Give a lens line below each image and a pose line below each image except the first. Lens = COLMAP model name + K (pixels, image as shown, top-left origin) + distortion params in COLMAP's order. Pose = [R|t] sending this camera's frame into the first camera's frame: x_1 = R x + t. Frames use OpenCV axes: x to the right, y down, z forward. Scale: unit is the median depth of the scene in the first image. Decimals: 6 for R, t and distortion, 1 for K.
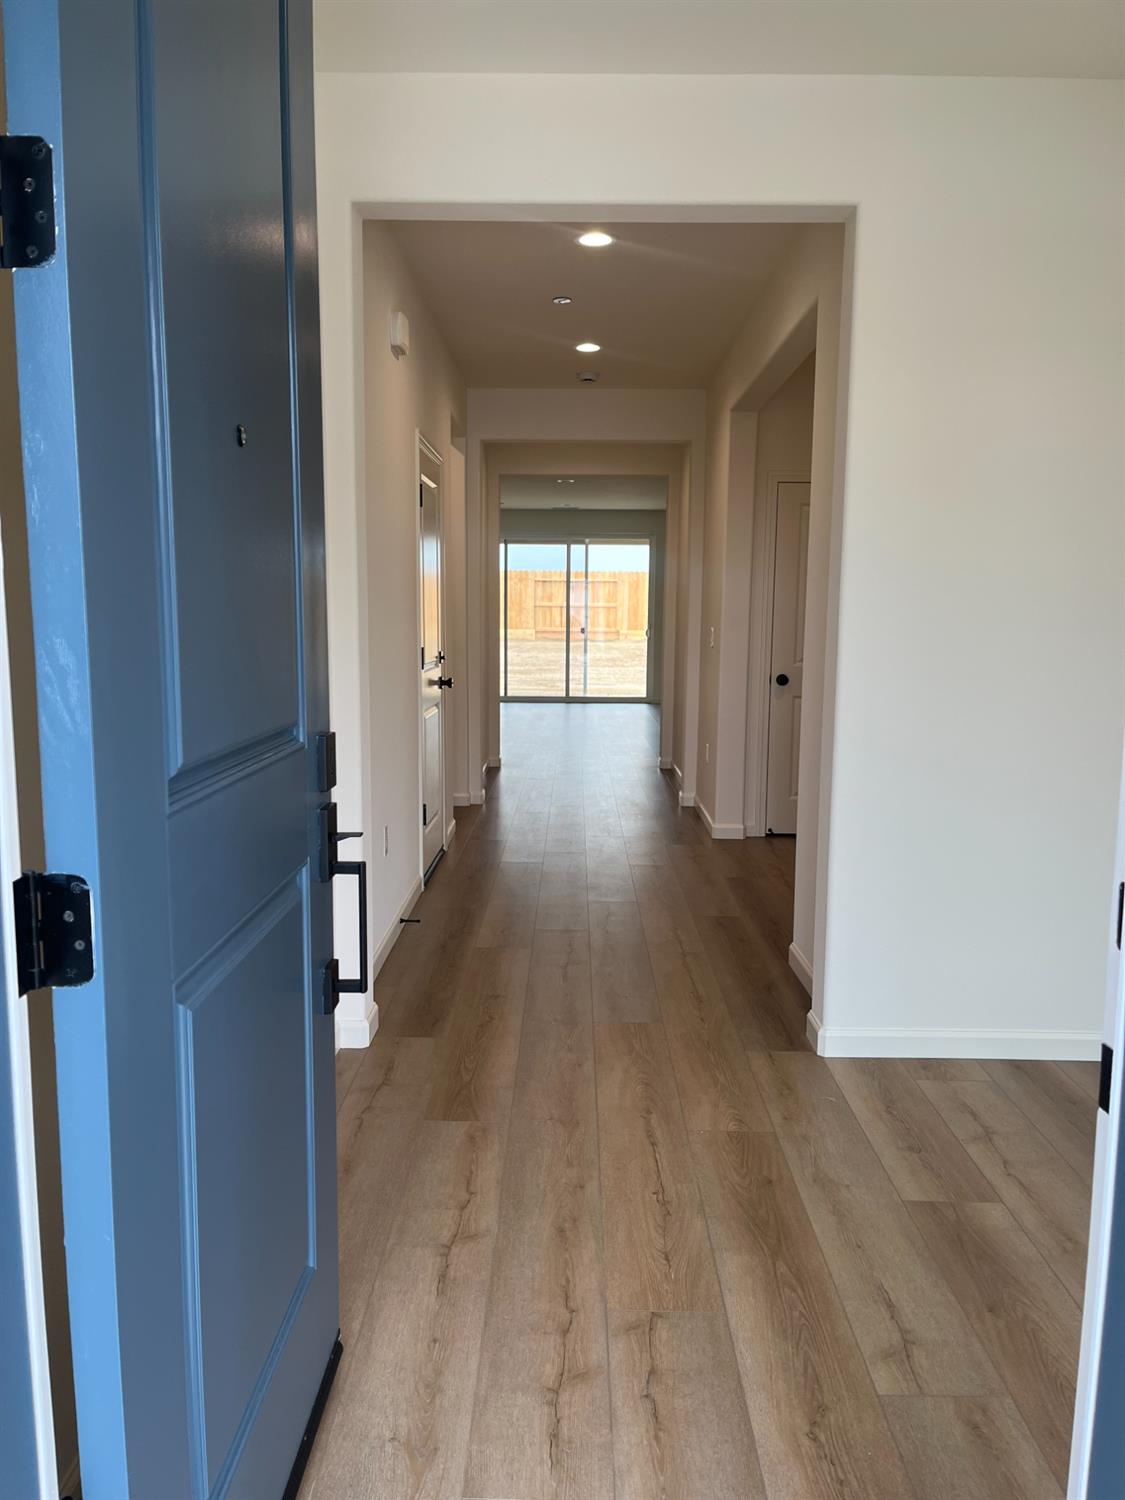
lens RADIAL K [[1134.7, 0, 562.8], [0, 1134.7, 754.3], [0, 0, 1]] dist [0.056969, 0.001521]
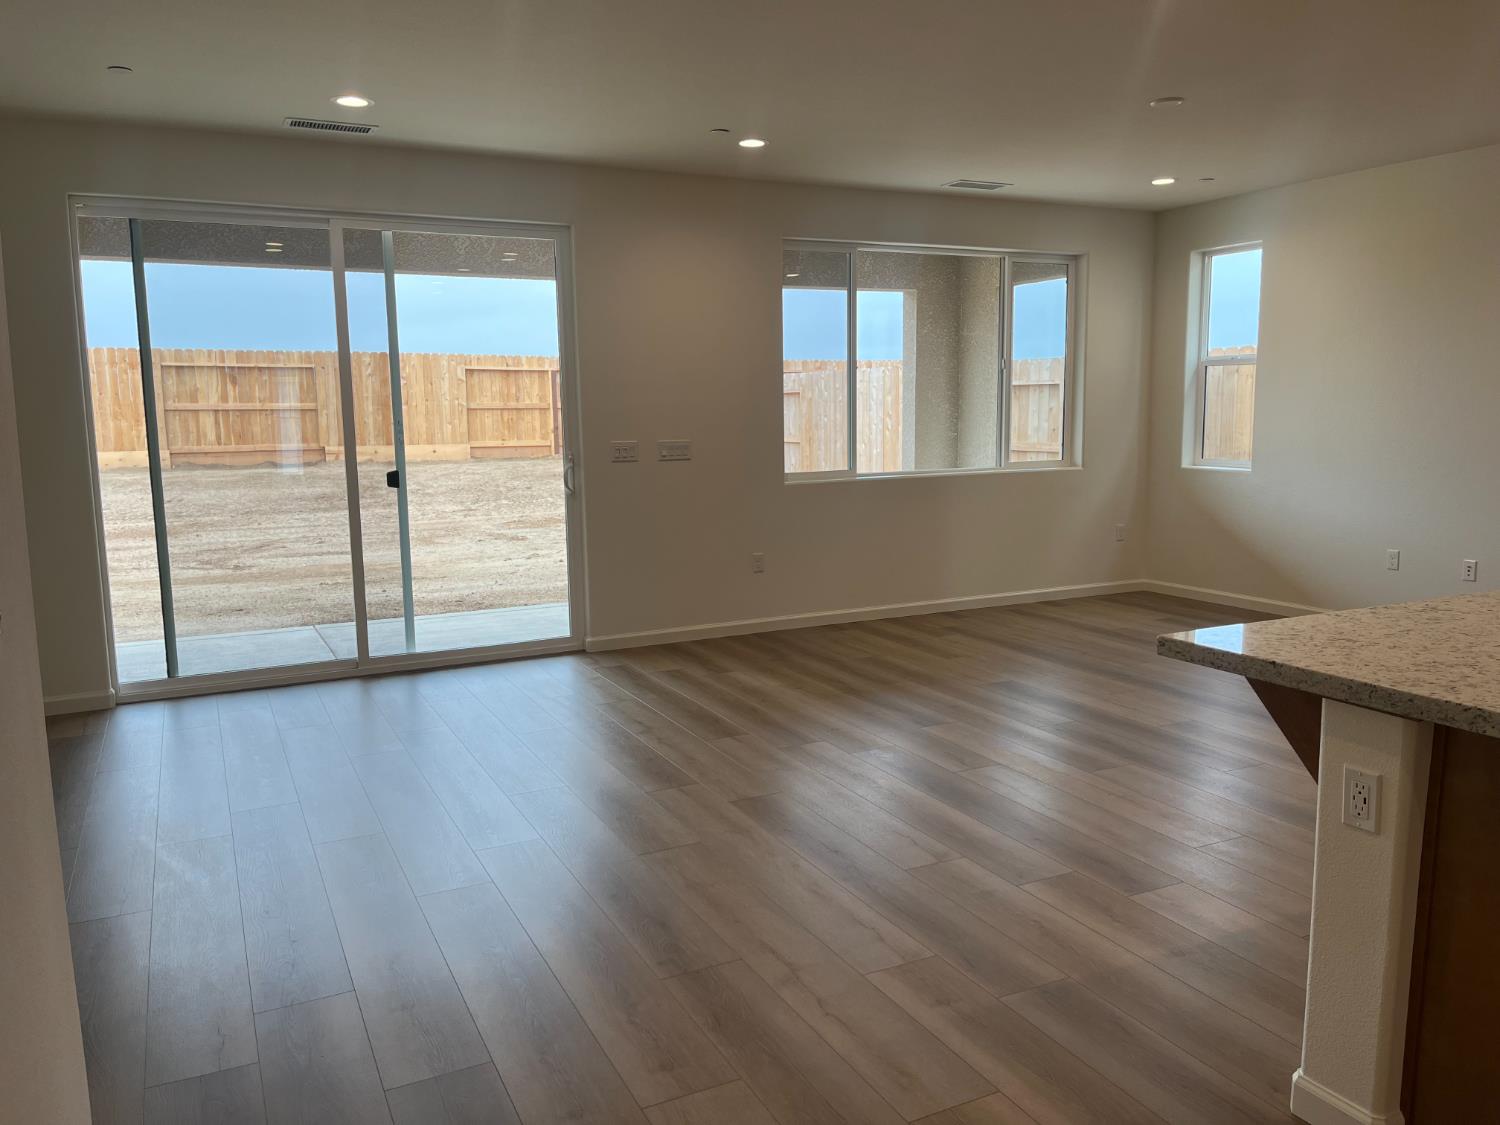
lens RADIAL K [[1134.7, 0, 752.6], [0, 1134.7, 557.8], [0, 0, 1]] dist [0.056969, 0.001521]
pose [[0.889233, -0.081762, 0.450089, -0.029116], [0.075291, 0.996638, 0.032295, -0.051334], [-0.451217, 0.005170, 0.892399, 0.336905]]
